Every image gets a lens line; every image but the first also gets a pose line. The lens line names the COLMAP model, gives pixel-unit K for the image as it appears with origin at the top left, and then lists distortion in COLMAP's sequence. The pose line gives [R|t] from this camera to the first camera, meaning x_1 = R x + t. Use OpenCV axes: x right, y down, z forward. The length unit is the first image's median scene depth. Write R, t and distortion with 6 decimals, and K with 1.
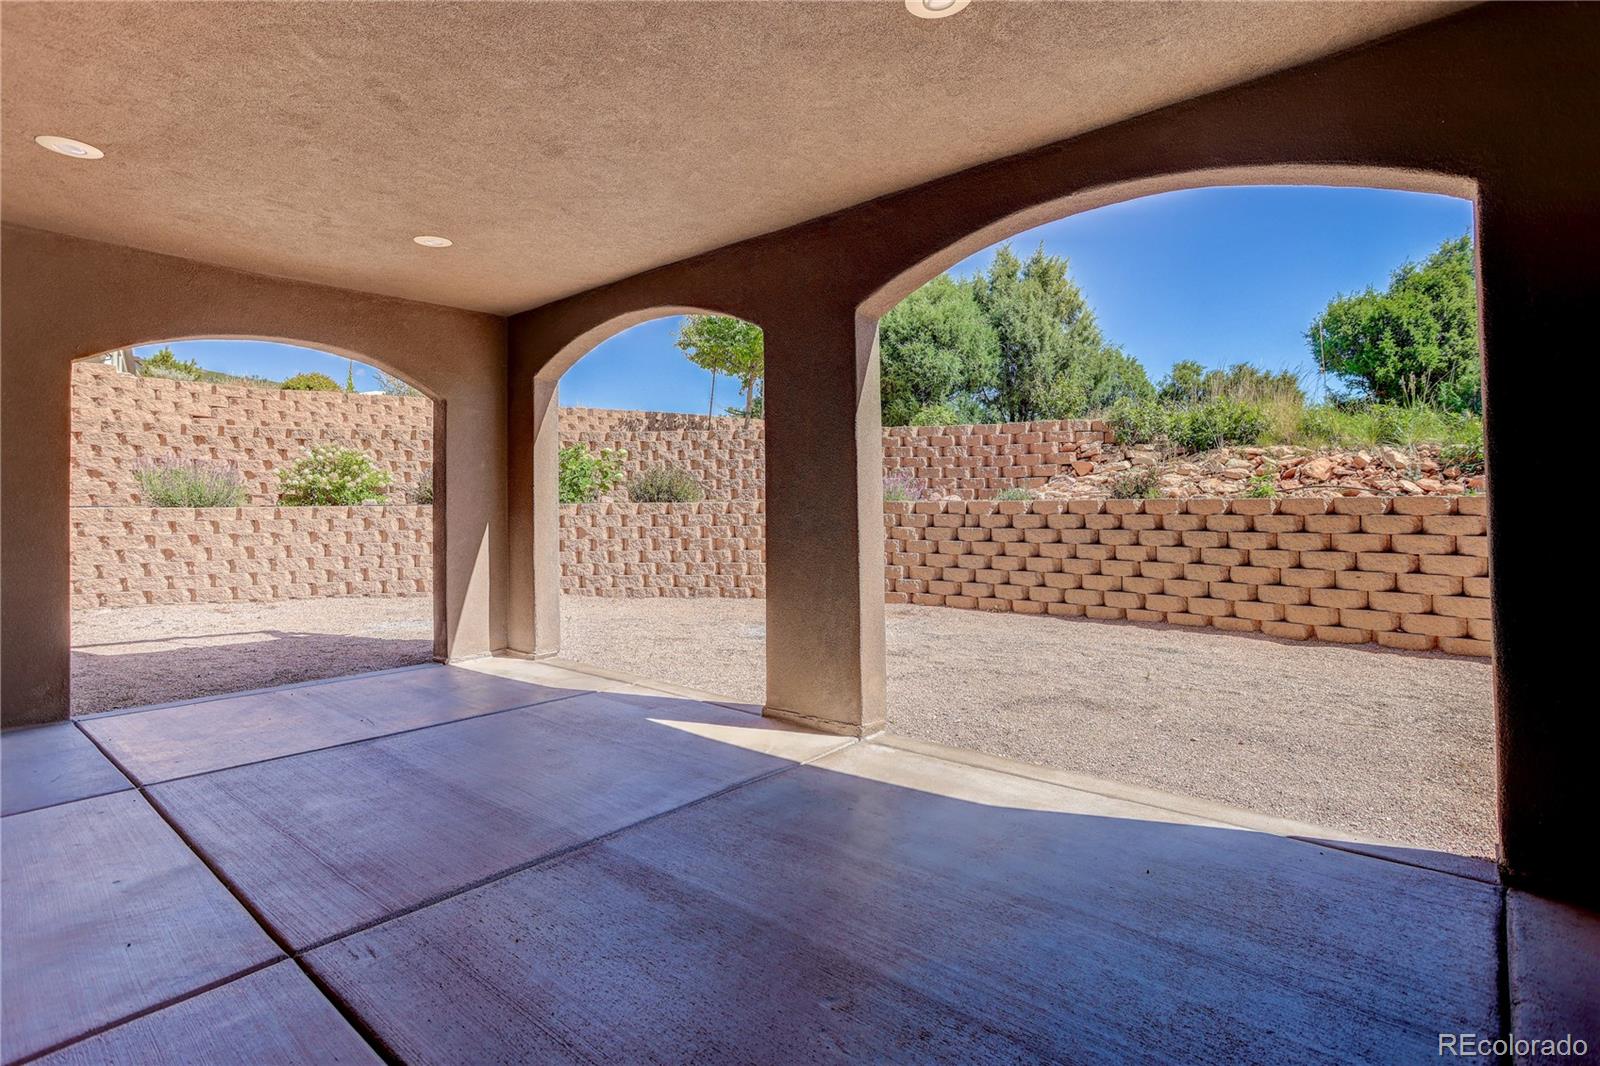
lens RADIAL K [[785.8, 0, 807.9], [0, 785.8, 531.0], [0, 0, 1]] dist [-0.088491, 0.045638]
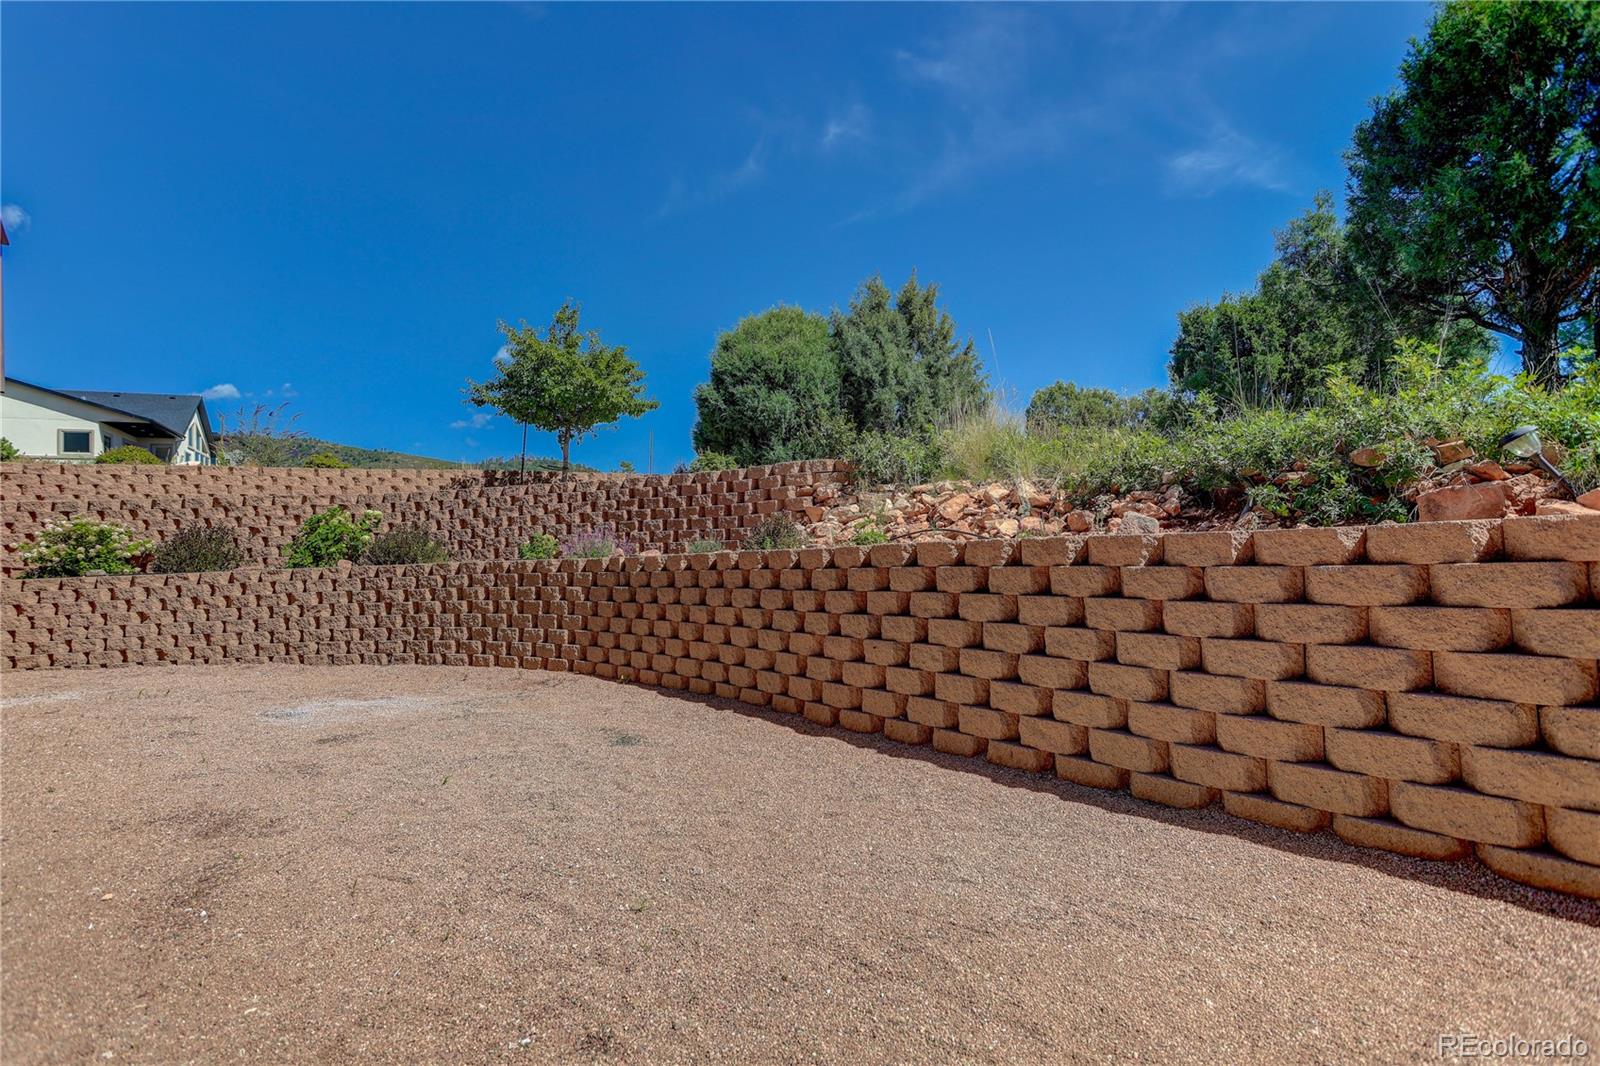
lens RADIAL K [[785.8, 0, 807.9], [0, 785.8, 531.0], [0, 0, 1]] dist [-0.088491, 0.045638]
pose [[0.993869, -0.032953, -0.105540, 0.418773], [0.026644, 0.997804, -0.060645, -0.006648], [0.107306, 0.057462, 0.992564, 0.101836]]
